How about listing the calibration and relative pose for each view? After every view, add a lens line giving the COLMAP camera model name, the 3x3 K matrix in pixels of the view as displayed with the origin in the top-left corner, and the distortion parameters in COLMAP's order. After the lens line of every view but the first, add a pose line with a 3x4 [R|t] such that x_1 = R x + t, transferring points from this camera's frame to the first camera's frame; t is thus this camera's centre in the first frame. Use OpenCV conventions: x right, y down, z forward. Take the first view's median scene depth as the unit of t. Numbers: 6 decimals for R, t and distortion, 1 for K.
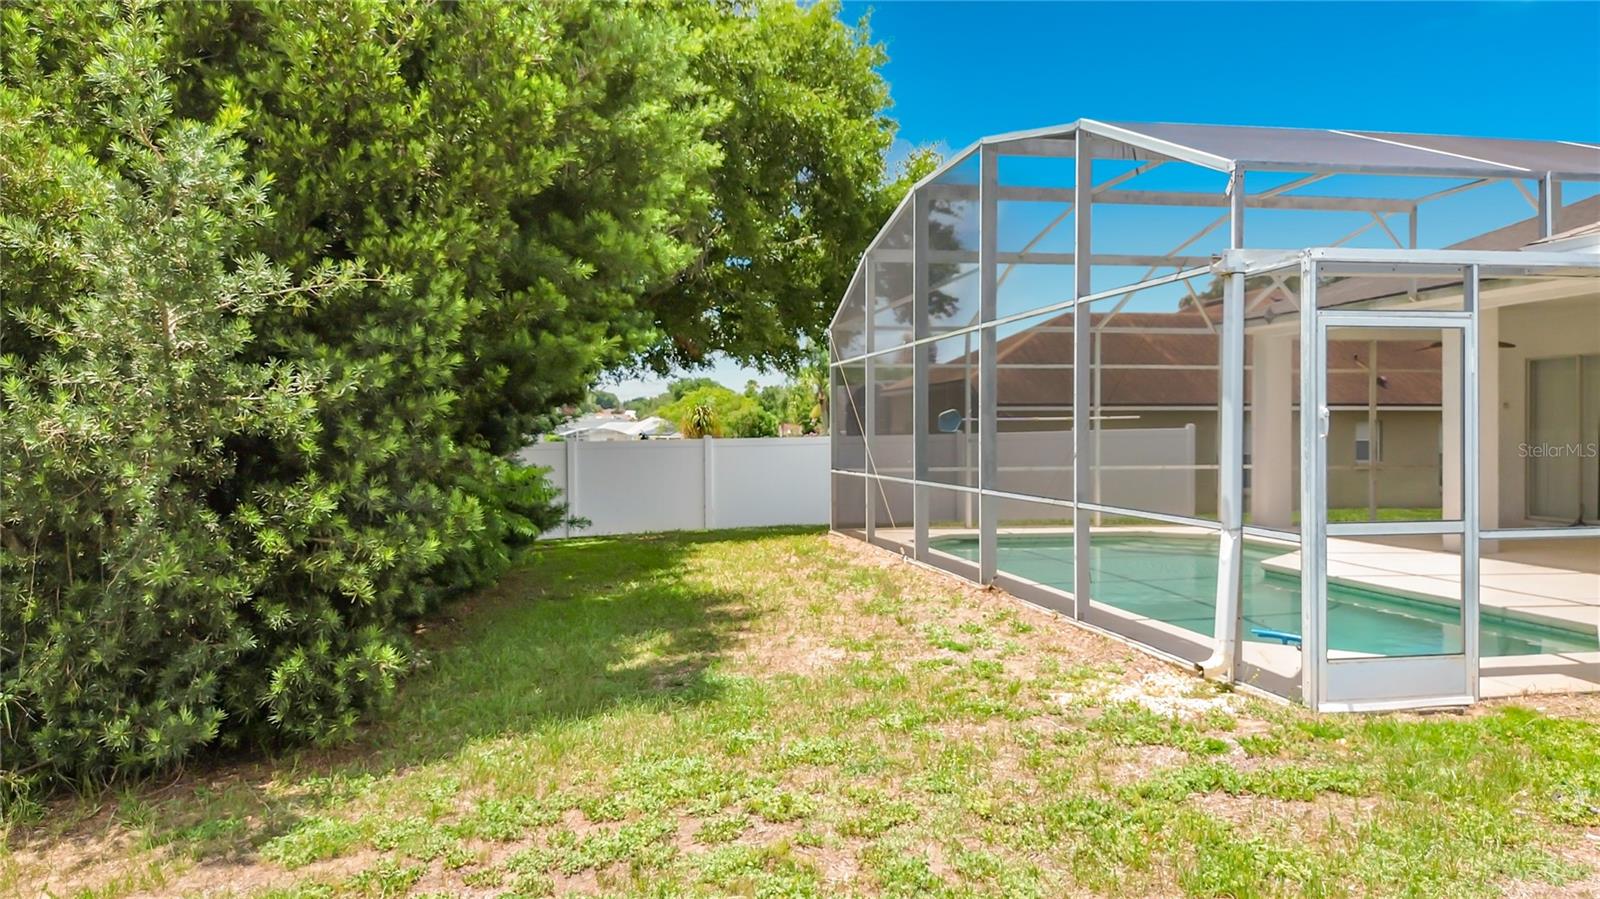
lens RADIAL K [[1248.1, 0, 800.0], [0, 1248.1, 449.5], [0, 0, 1]] dist [0.090288, -0.111652]
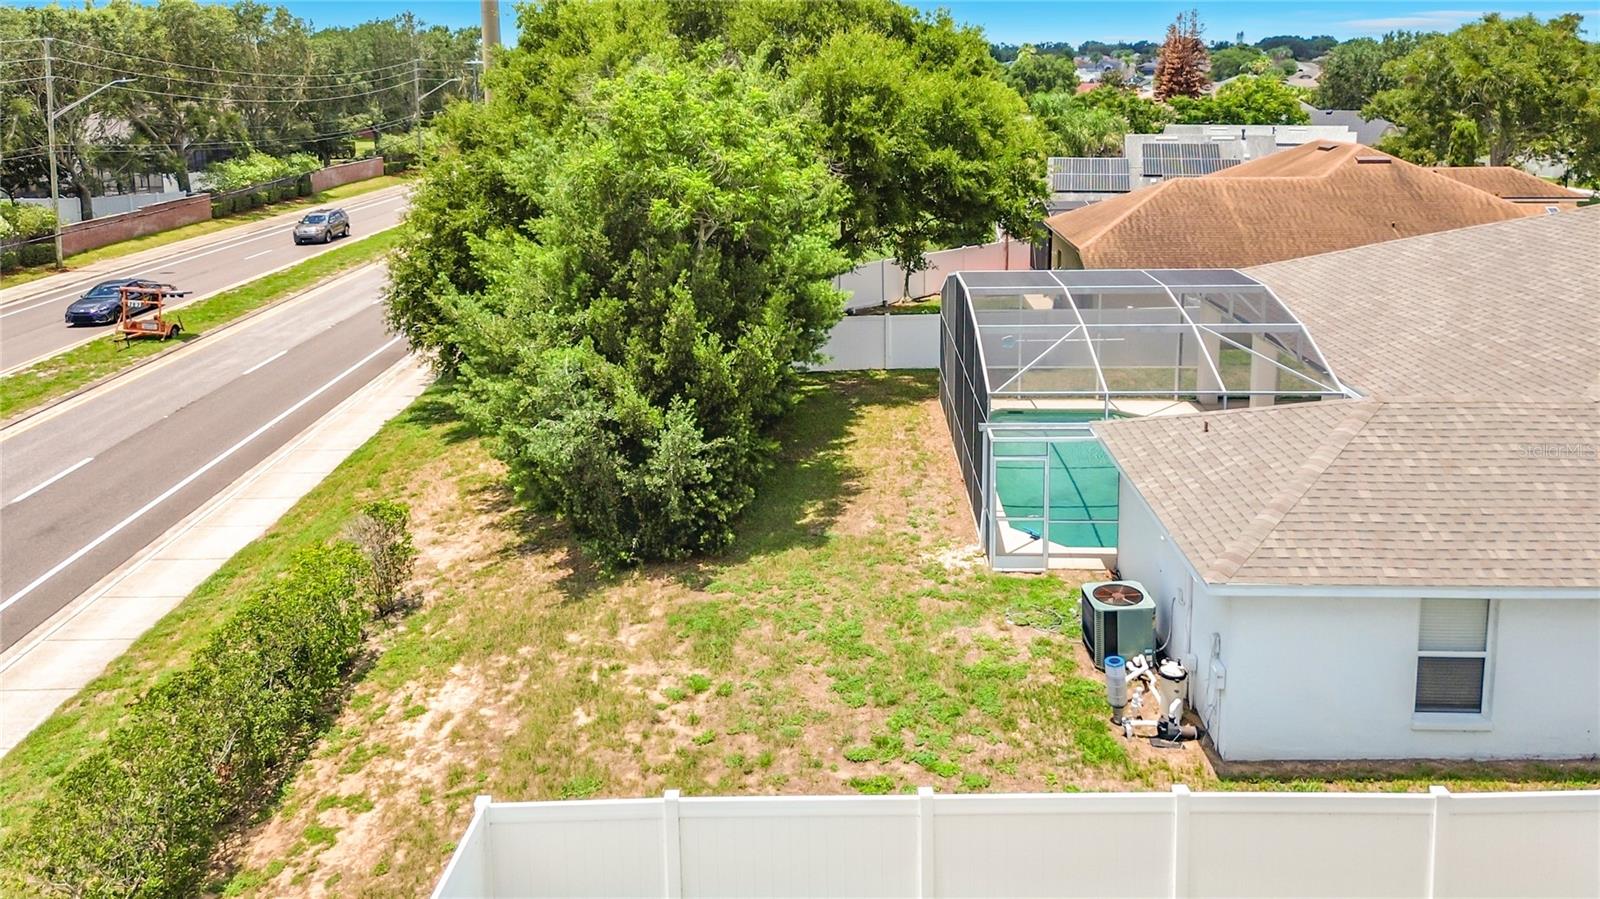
lens RADIAL K [[1248.1, 0, 800.0], [0, 1248.1, 449.5], [0, 0, 1]] dist [0.090288, -0.111652]
pose [[0.975255, 0.071345, -0.209253, 0.630488], [-0.008818, 0.958298, 0.285636, -1.140189], [0.220905, -0.276723, 0.935214, -2.340431]]
